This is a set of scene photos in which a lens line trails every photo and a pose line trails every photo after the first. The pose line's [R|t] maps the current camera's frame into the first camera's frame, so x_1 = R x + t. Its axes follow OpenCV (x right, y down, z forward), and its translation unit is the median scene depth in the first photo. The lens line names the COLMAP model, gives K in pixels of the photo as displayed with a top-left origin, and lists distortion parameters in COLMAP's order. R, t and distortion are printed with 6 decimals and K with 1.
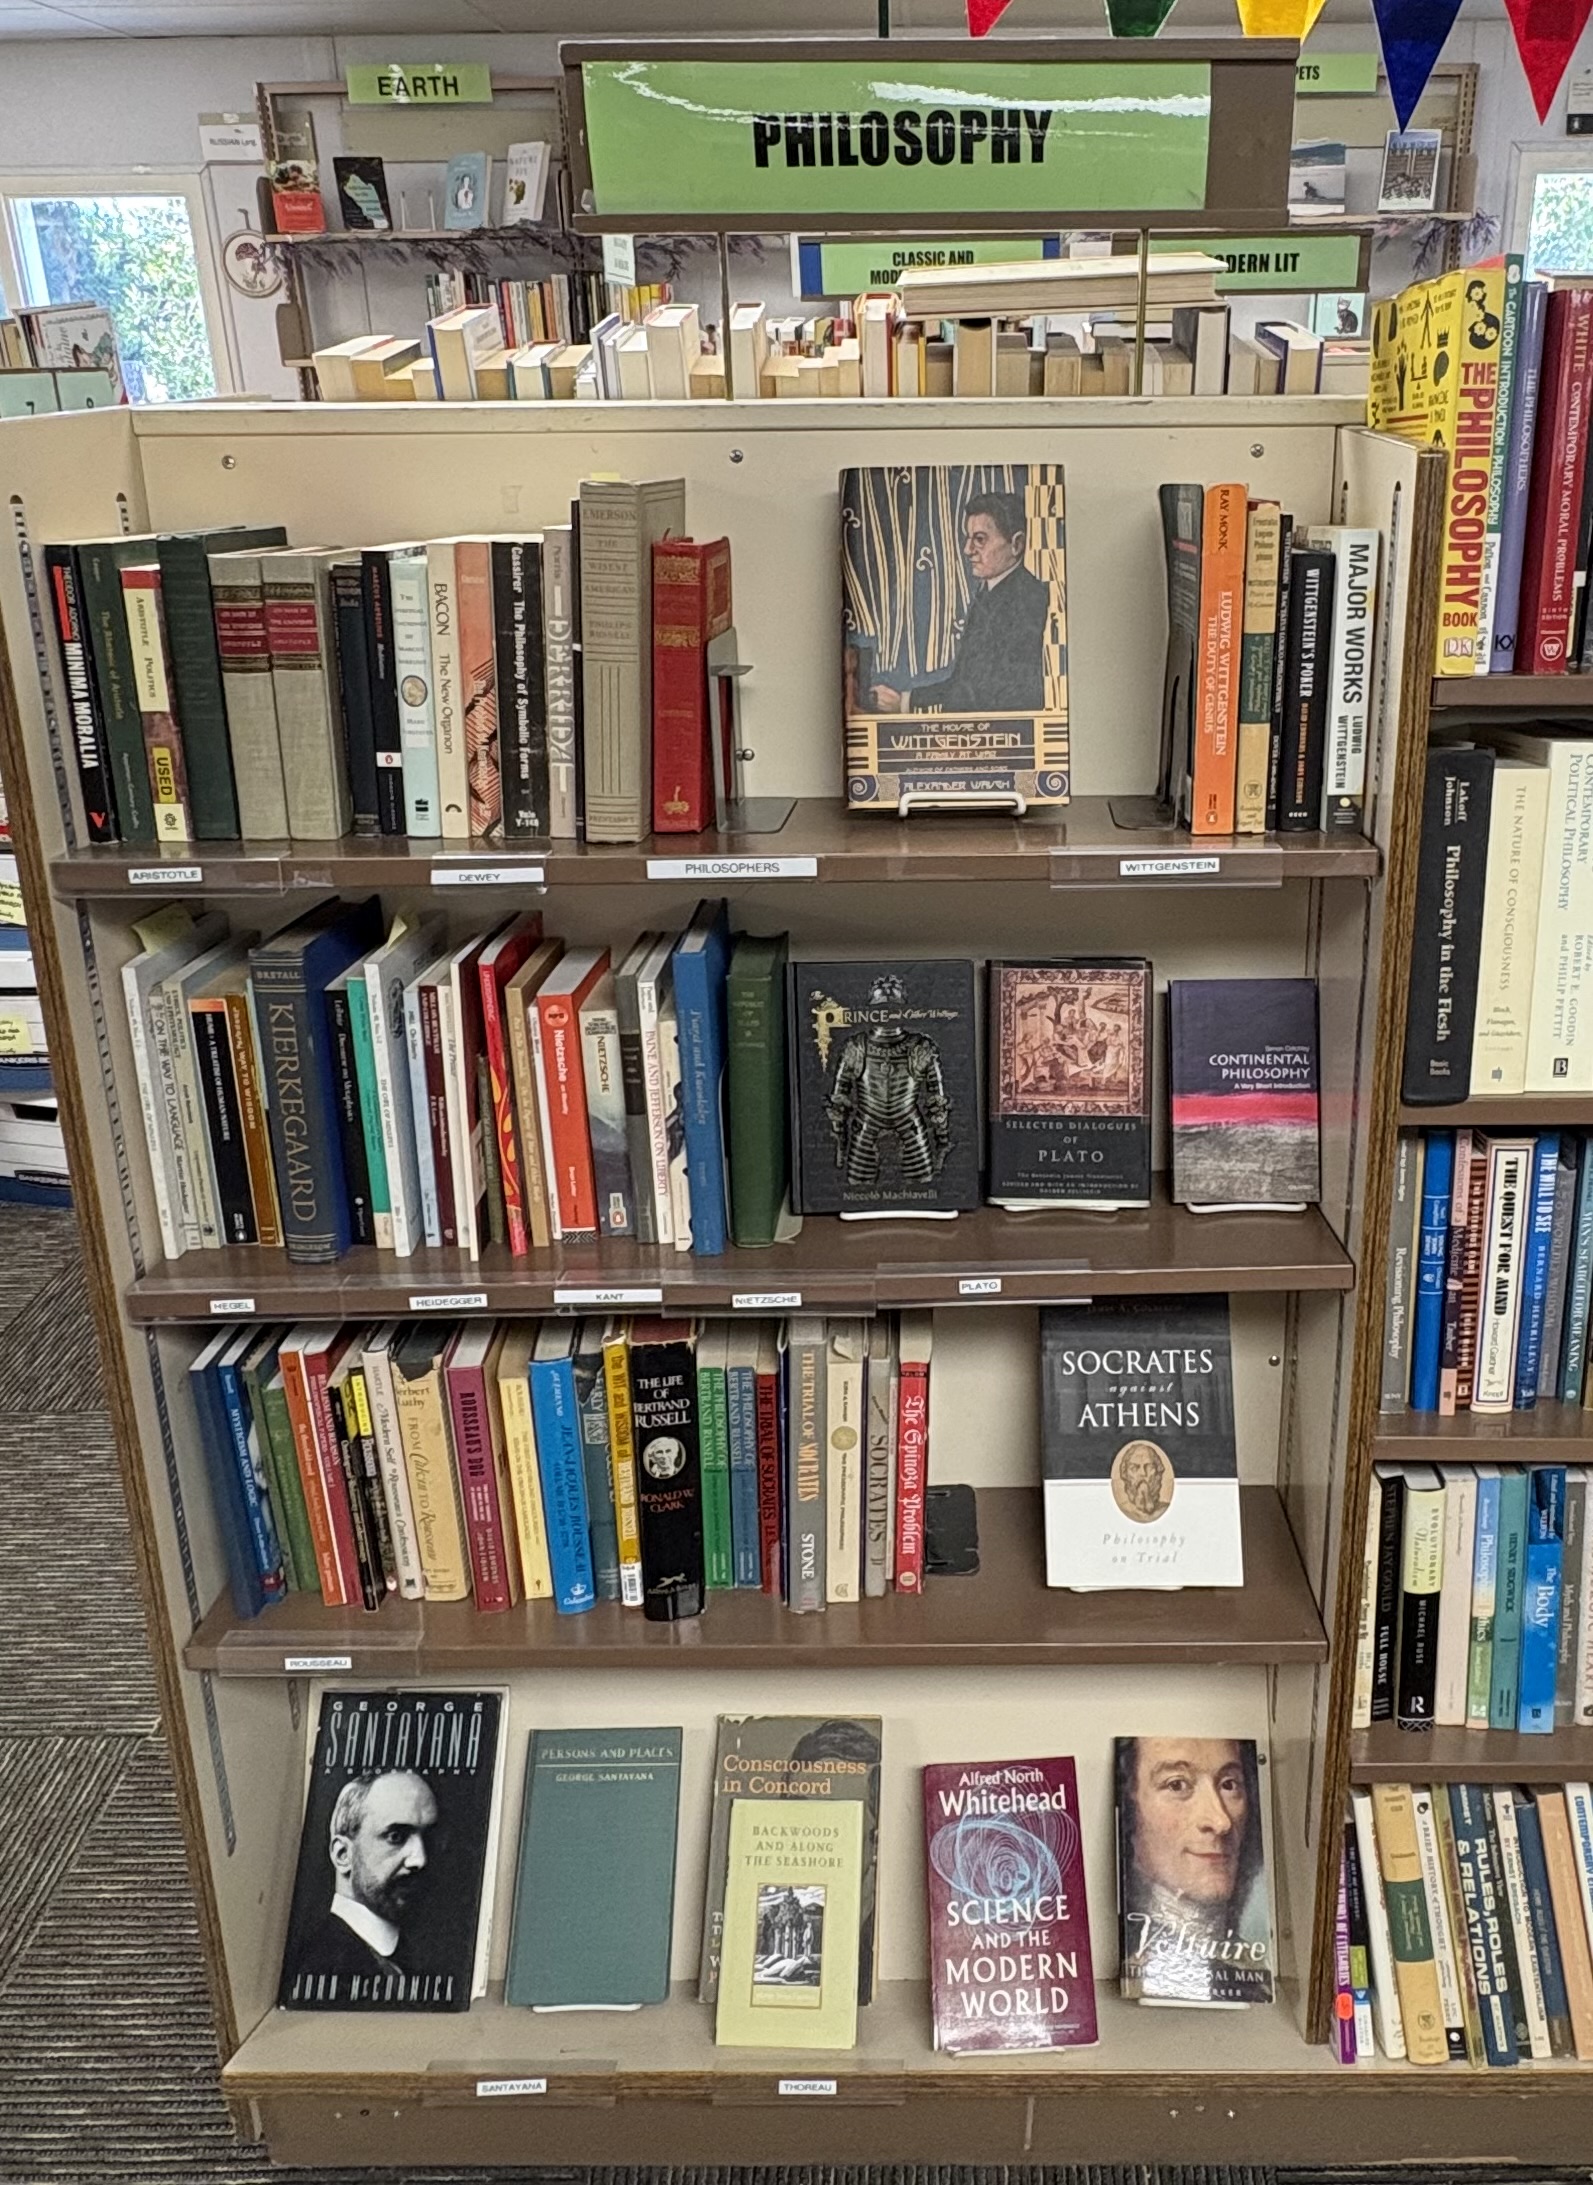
lens RADIAL K [[1620.0, 0, 936.5], [0, 1620.0, 925.2], [0, 0, 1]] dist [-0.010199, 0.008610]
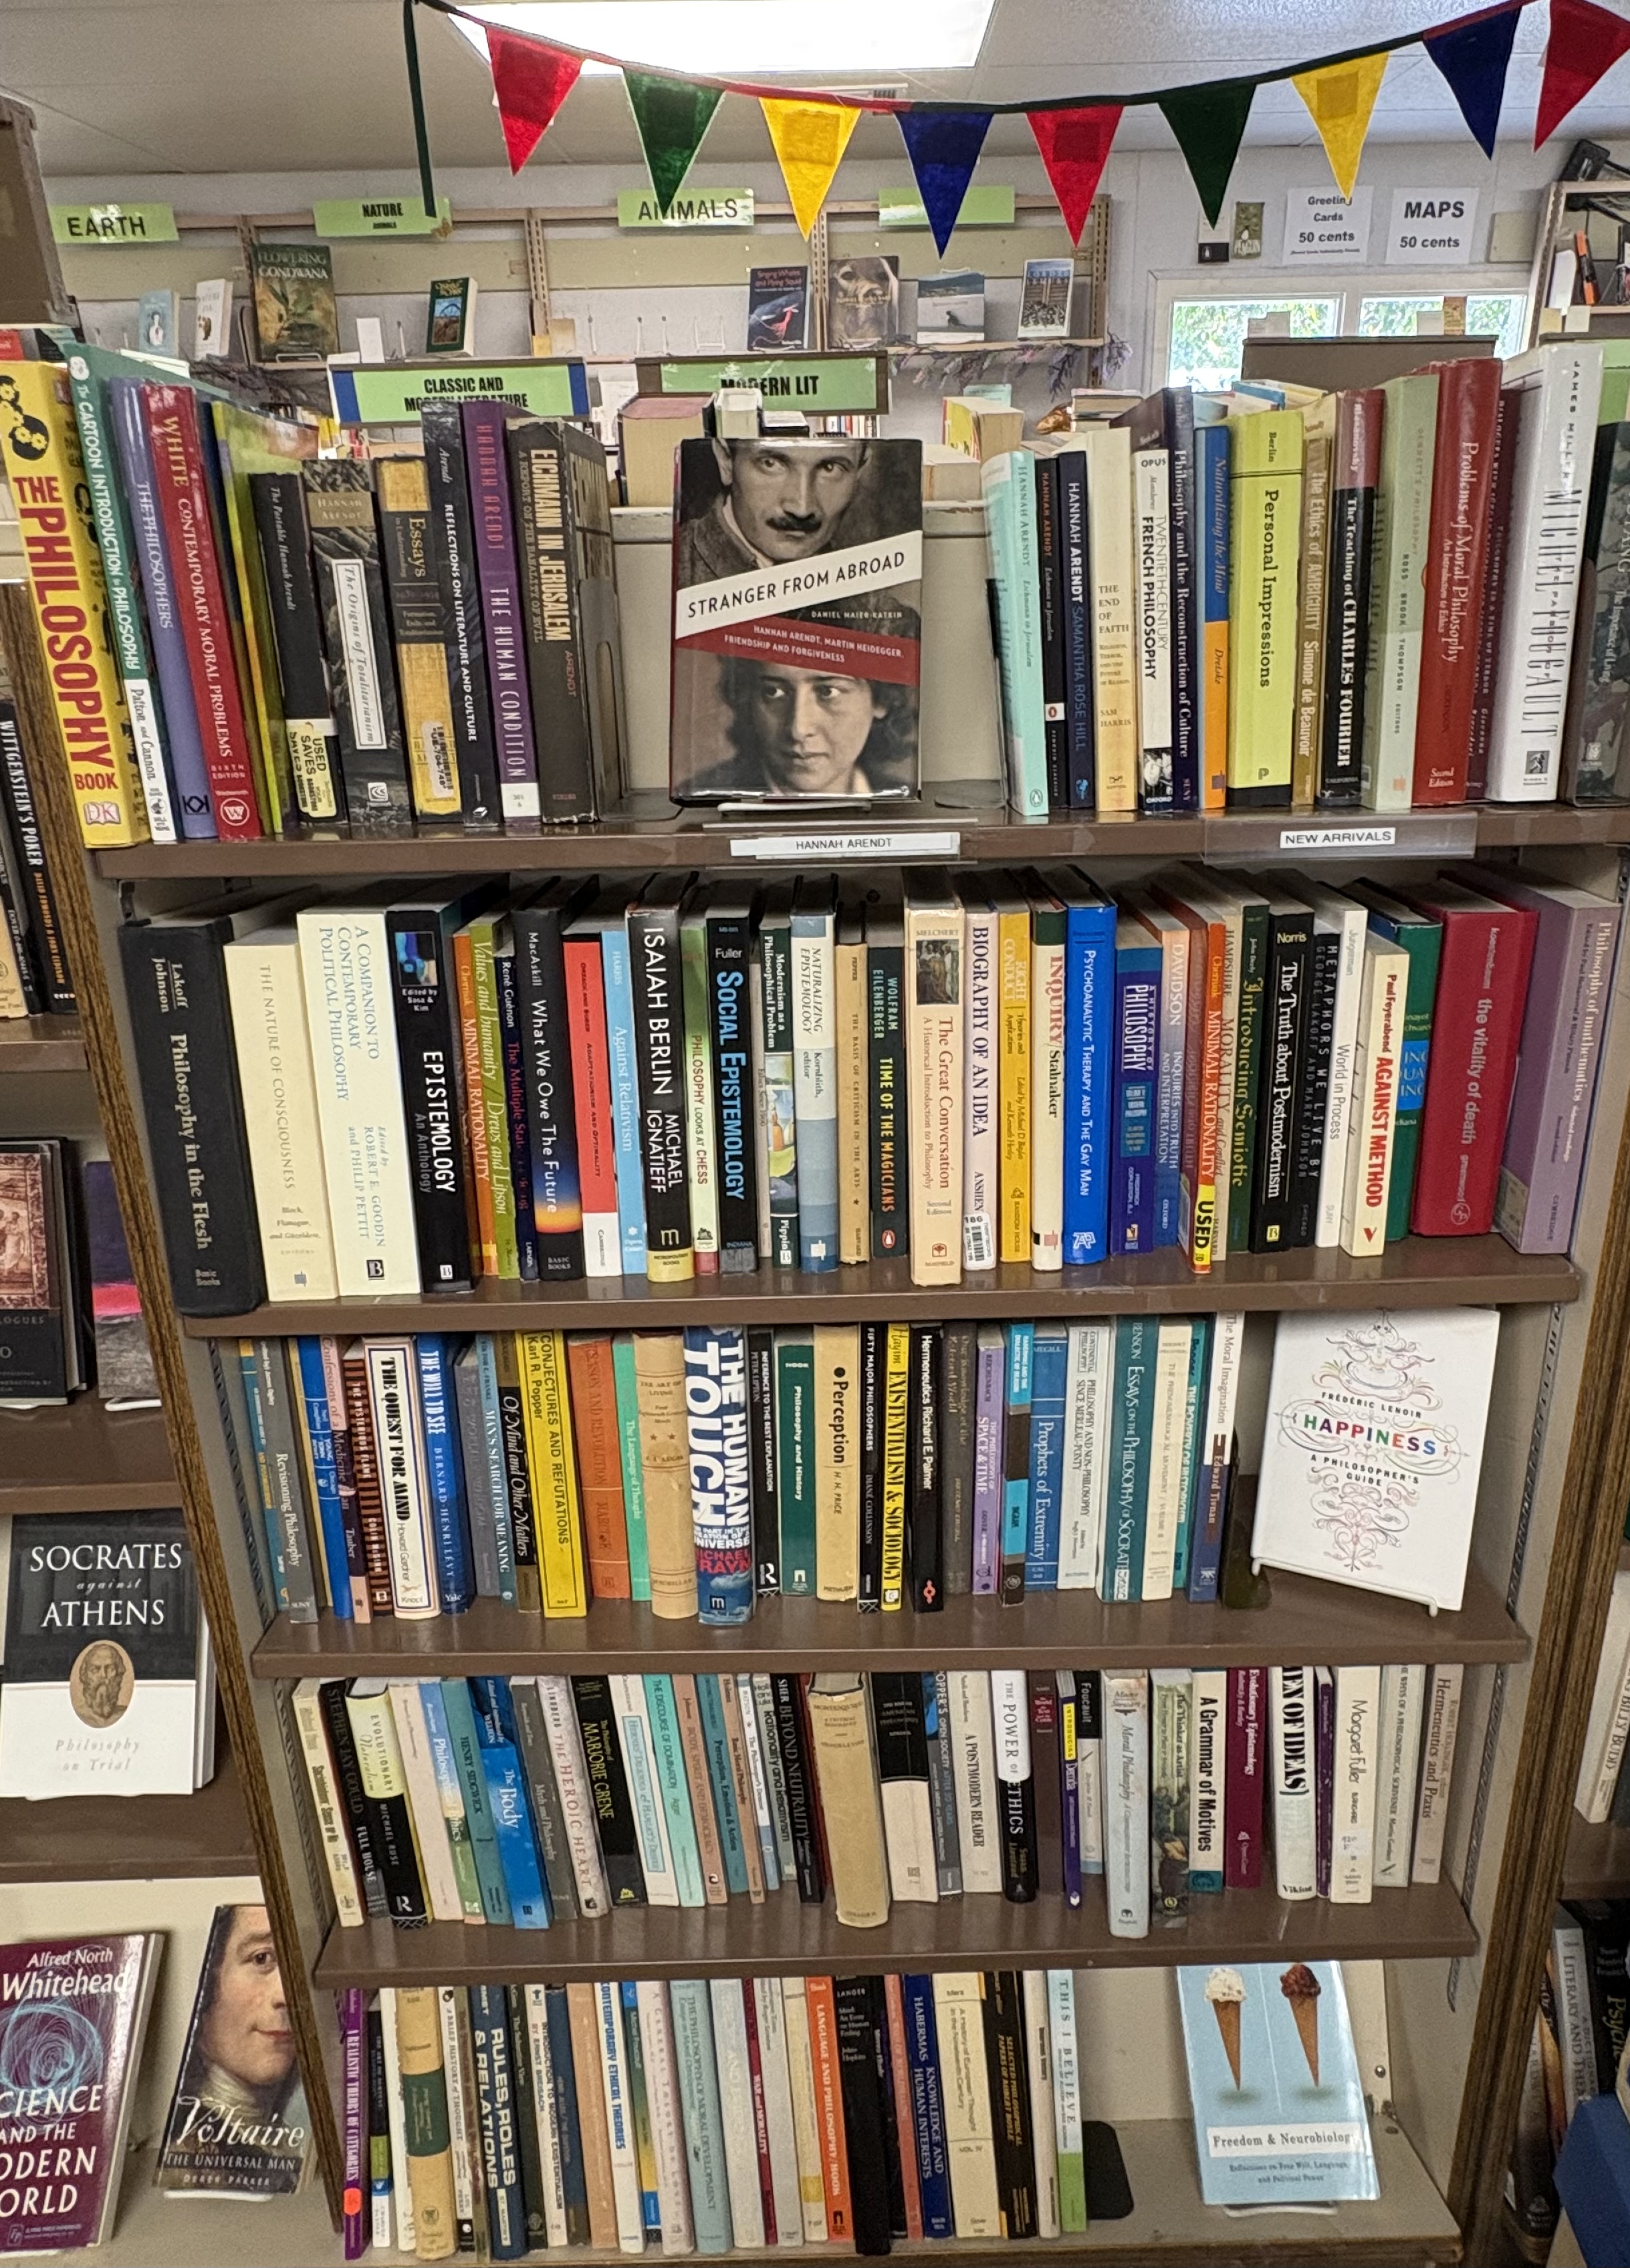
lens RADIAL K [[1409.8, 0, 863.0], [0, 1409.8, 1062.9], [0, 0, 1]] dist [-0.005264, 0.002917]
pose [[0.999793, -0.016402, 0.012006, 0.613085], [0.015753, 0.998507, 0.052295, -0.061024], [-0.012846, -0.052095, 0.998560, 0.201428]]
